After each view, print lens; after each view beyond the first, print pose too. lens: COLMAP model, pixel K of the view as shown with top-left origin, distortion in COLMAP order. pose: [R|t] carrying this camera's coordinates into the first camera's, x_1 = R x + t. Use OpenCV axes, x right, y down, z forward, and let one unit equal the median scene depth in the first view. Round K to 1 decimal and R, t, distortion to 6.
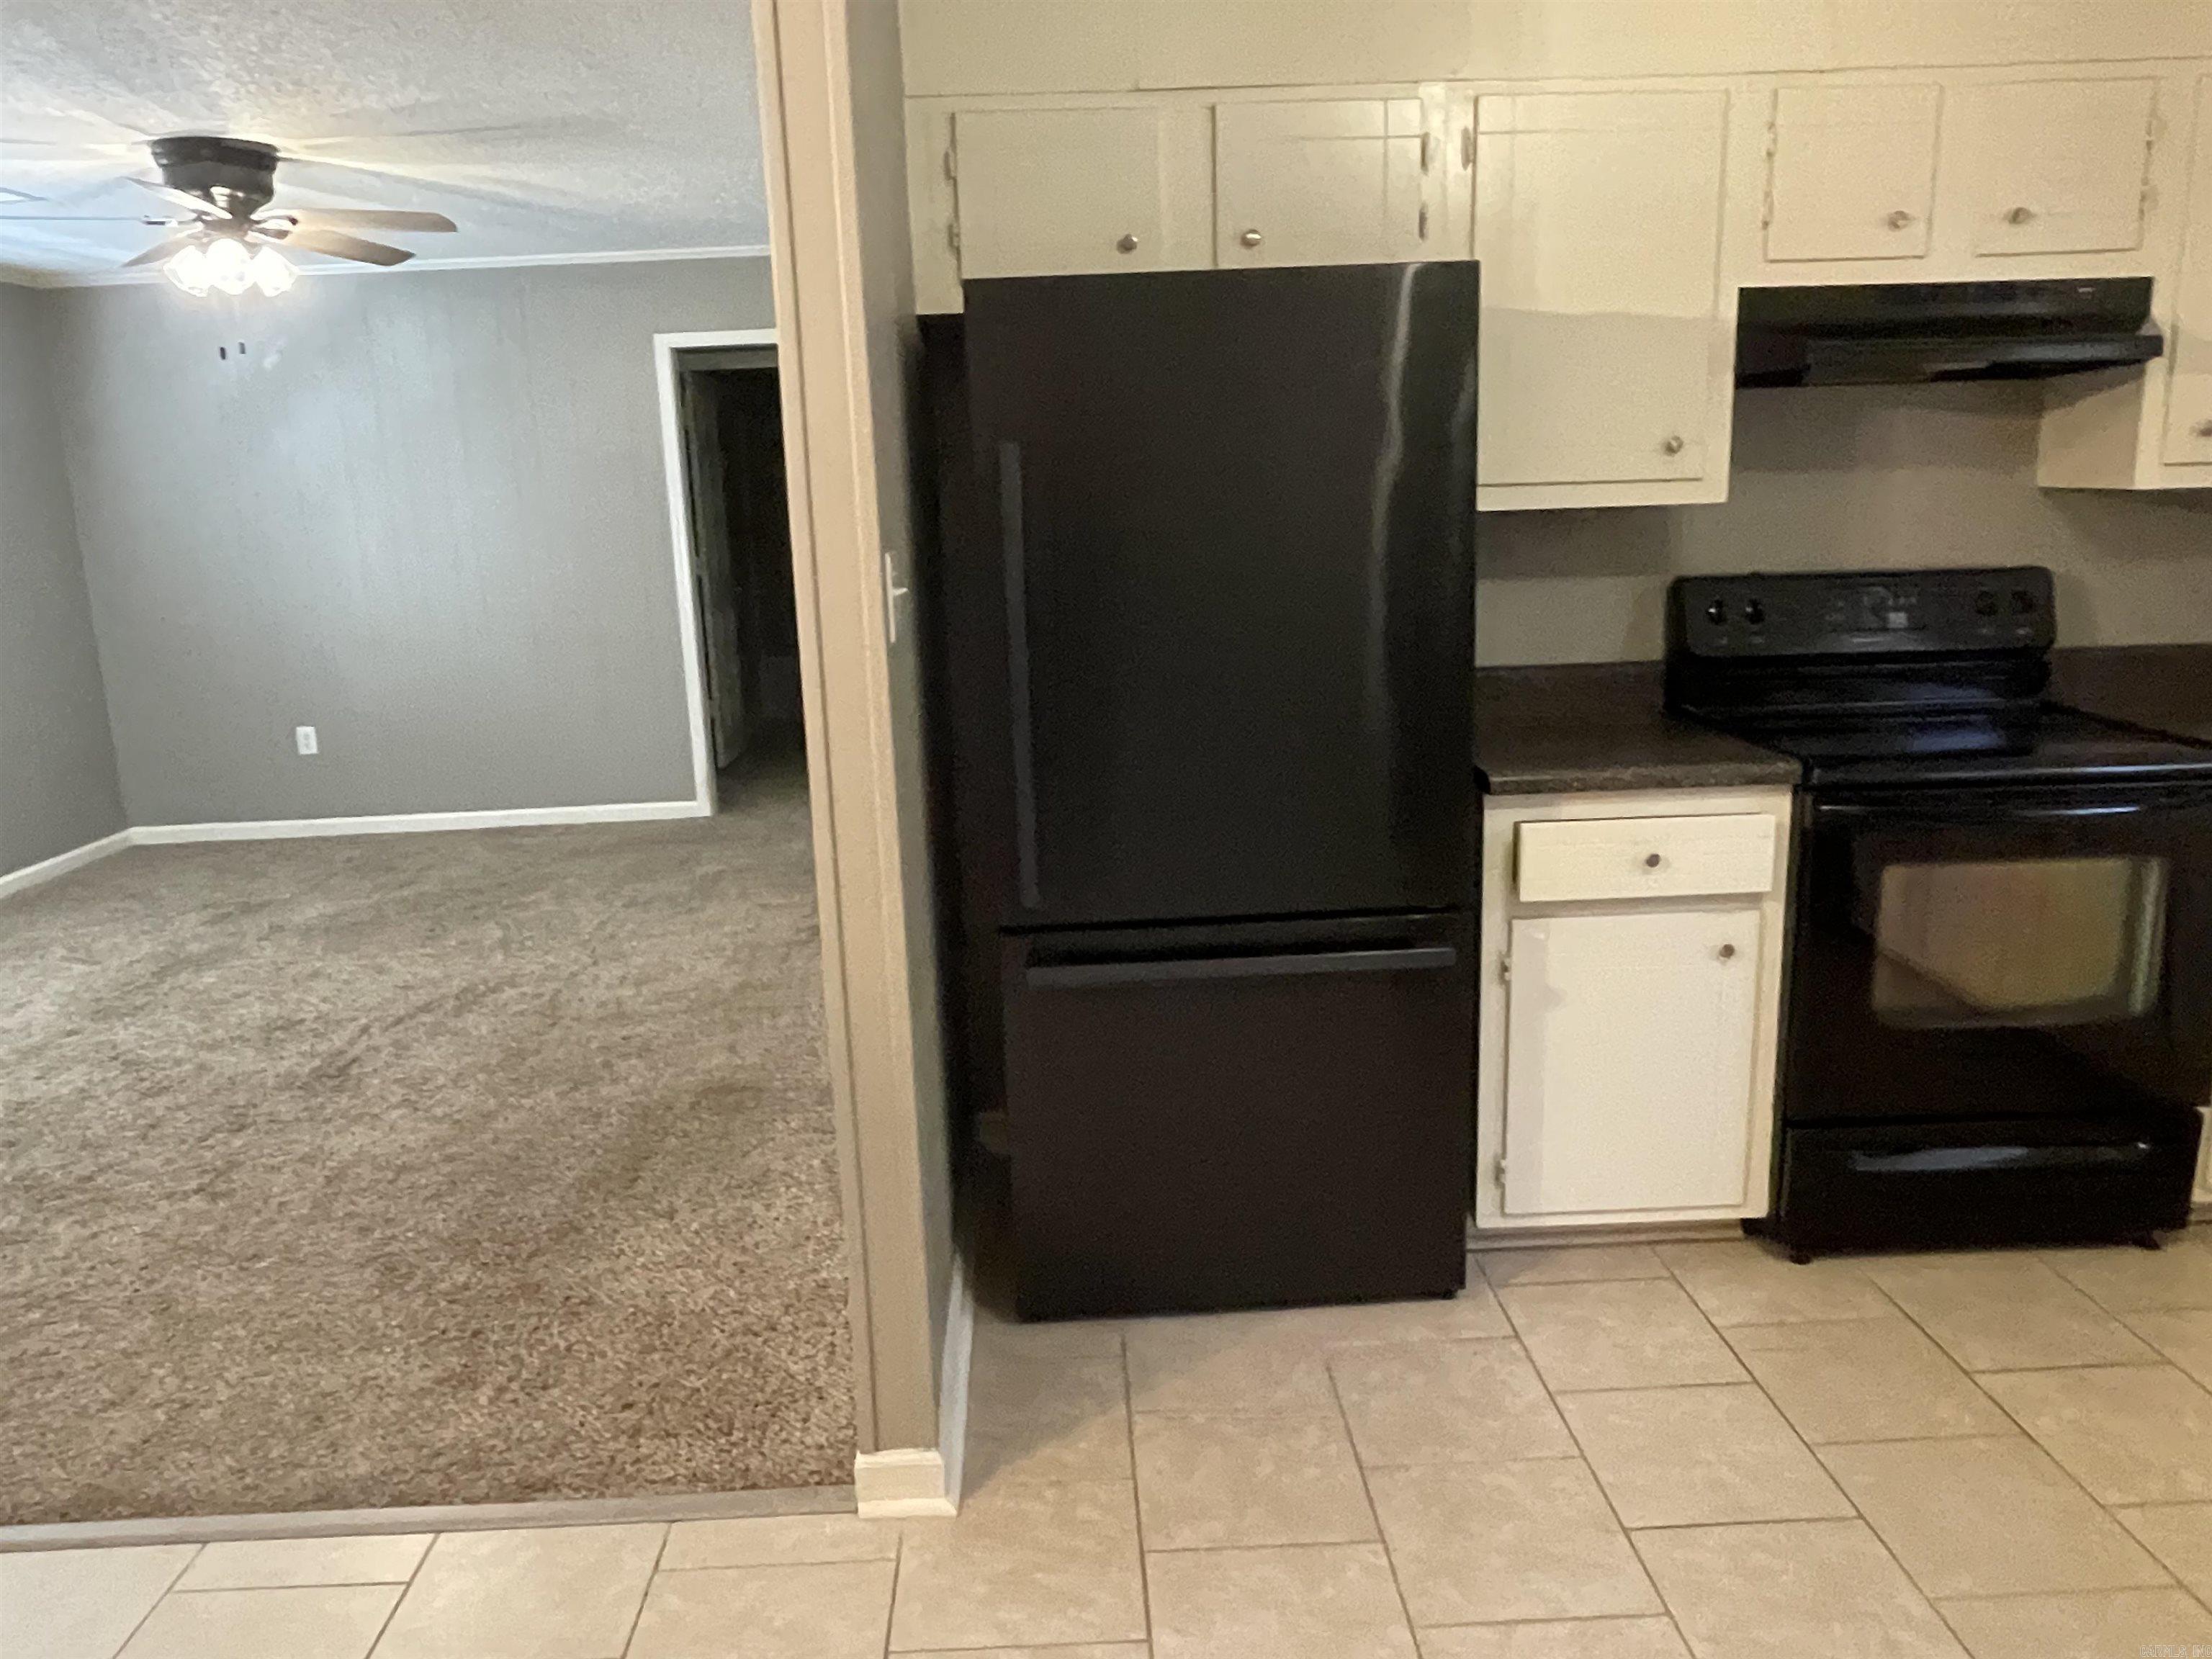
lens RADIAL K [[1578.5, 0, 1082.1], [0, 1578.5, 814.9], [0, 0, 1]] dist [-0.002634, -0.002860]
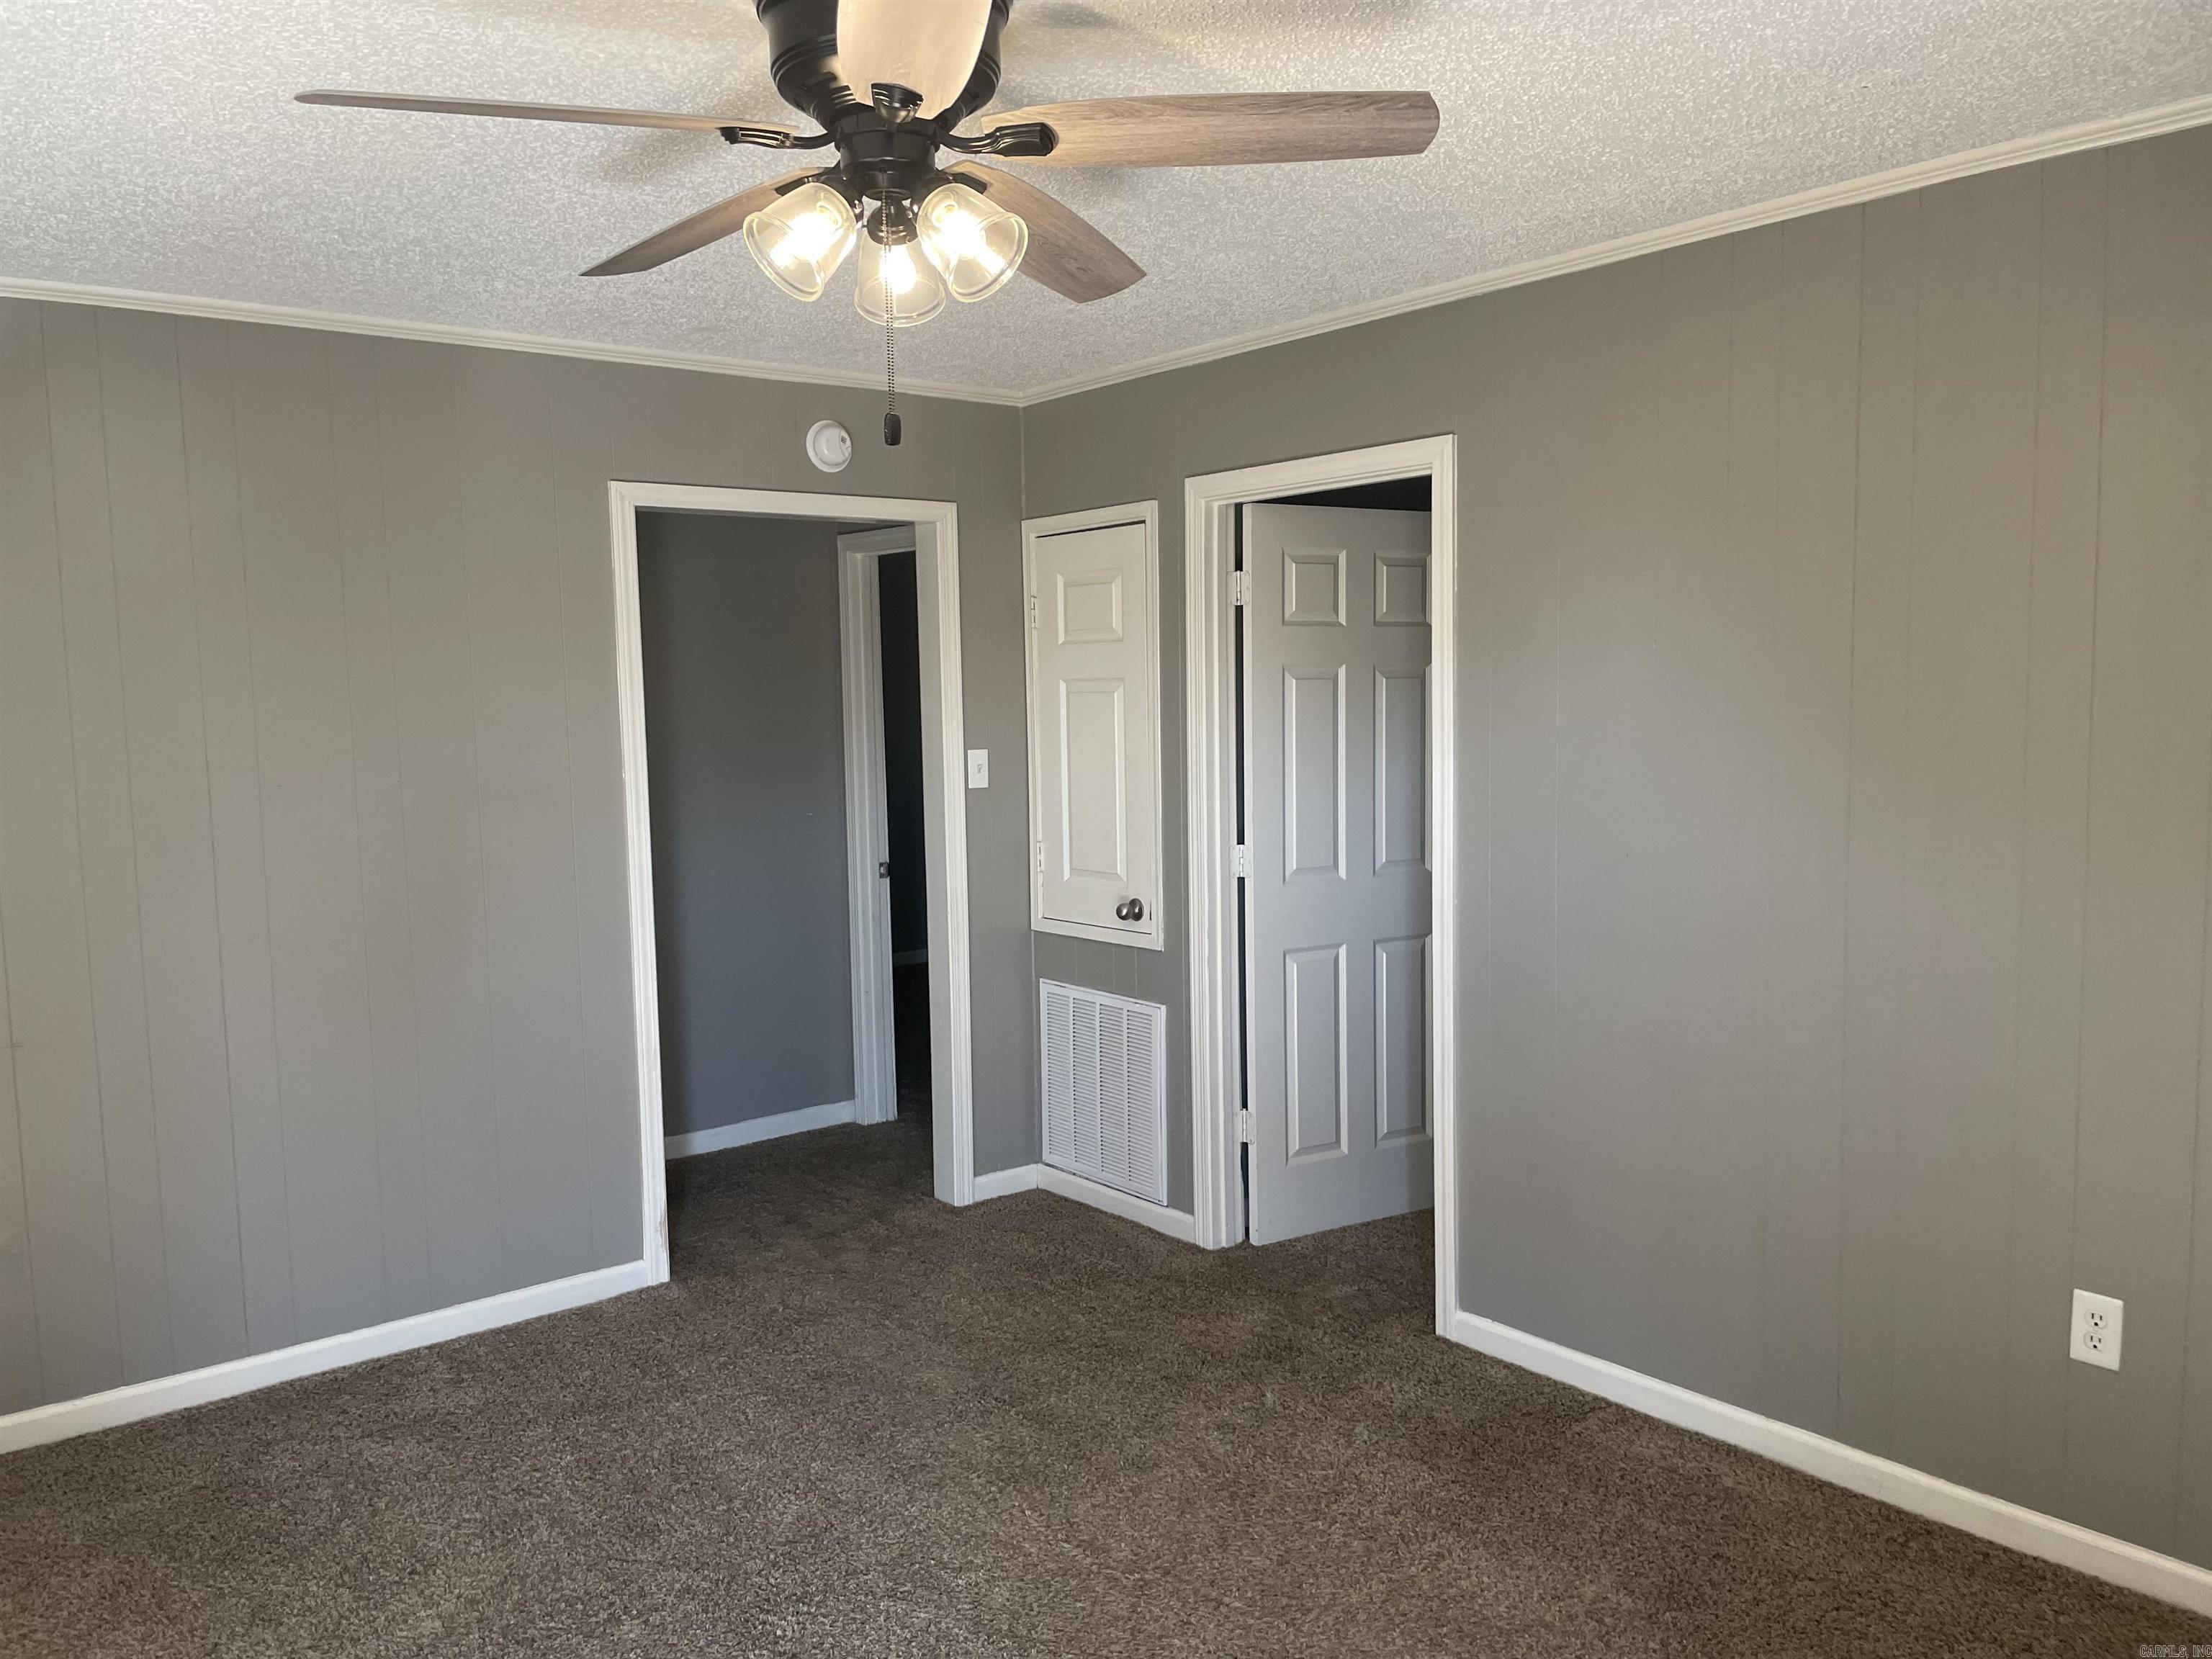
lens RADIAL K [[1670.9, 0, 1072.5], [0, 1670.9, 831.6], [0, 0, 1]] dist [0.042801, -0.037263]
pose [[0.795998, -0.029044, 0.604602, -1.207255], [0.111656, 0.988753, -0.099505, -0.212494], [-0.594912, 0.146713, 0.790288, 0.959083]]
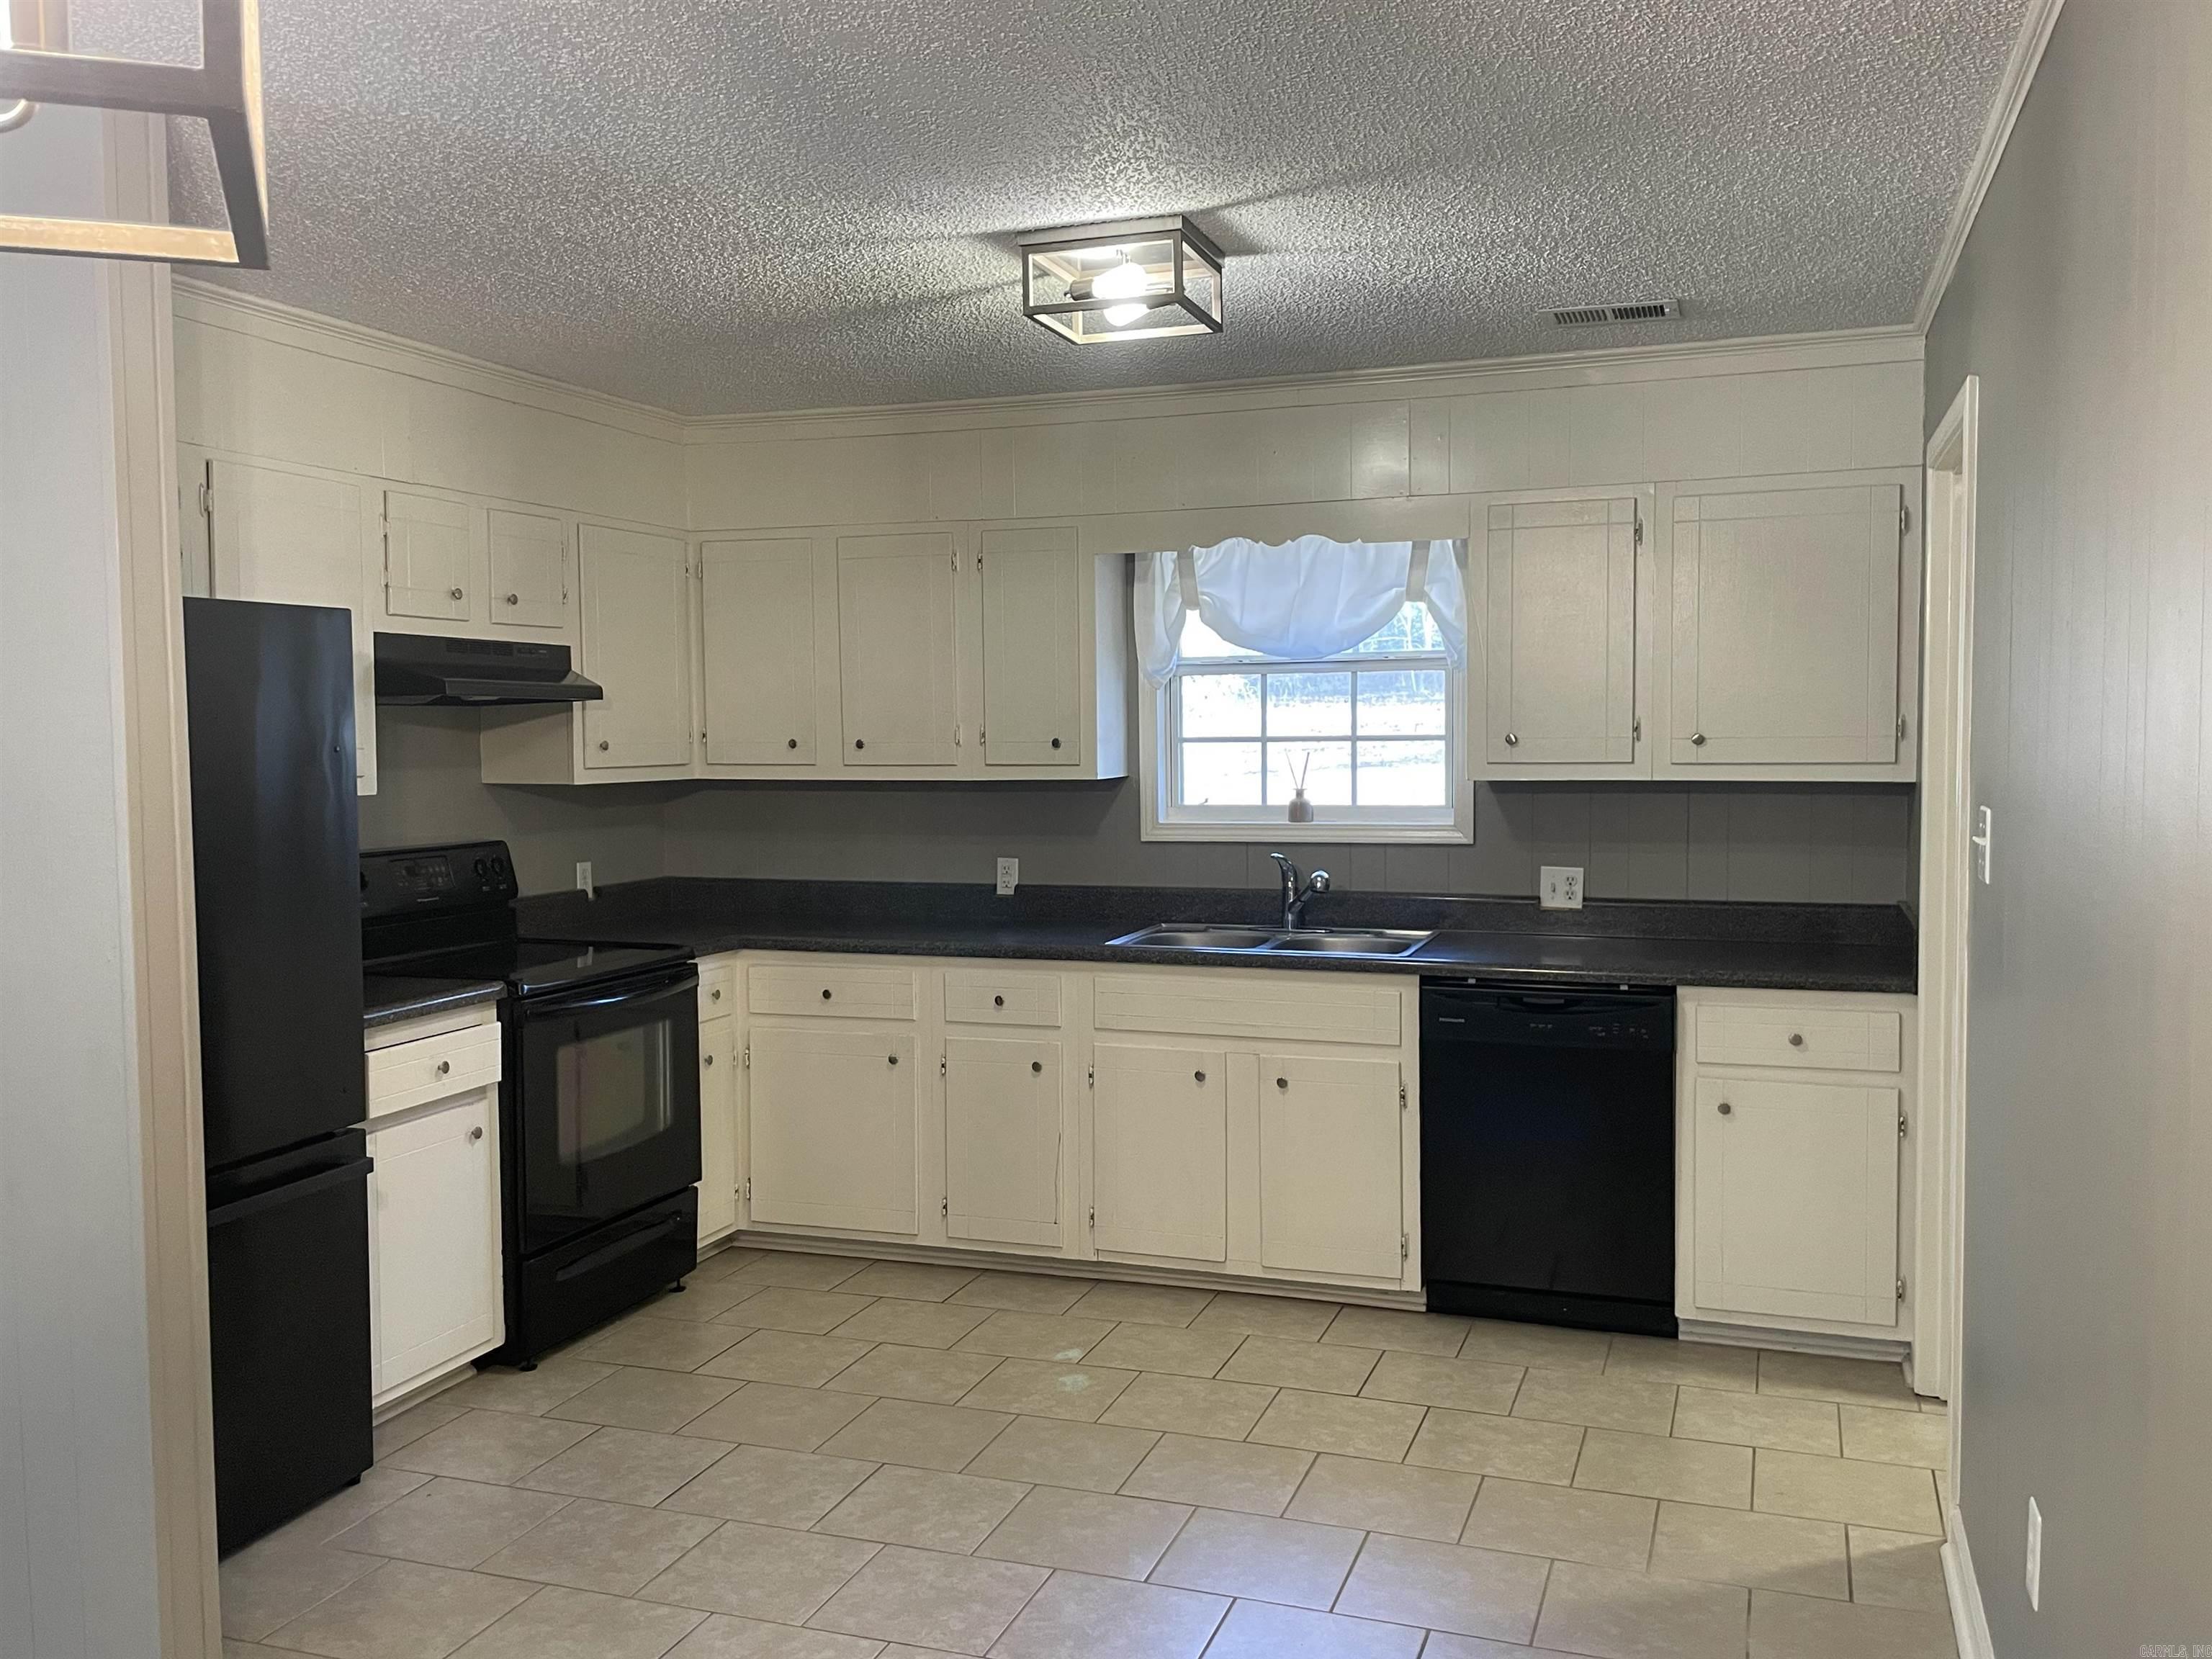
lens RADIAL K [[1841.9, 0, 1096.5], [0, 1841.9, 818.1], [0, 0, 1]] dist [0.049903, -0.011908]
pose [[0.352507, -0.014399, 0.935698, -0.791064], [0.189703, 0.980221, -0.056383, 0.014147], [-0.916379, 0.197380, 0.348267, -0.044164]]
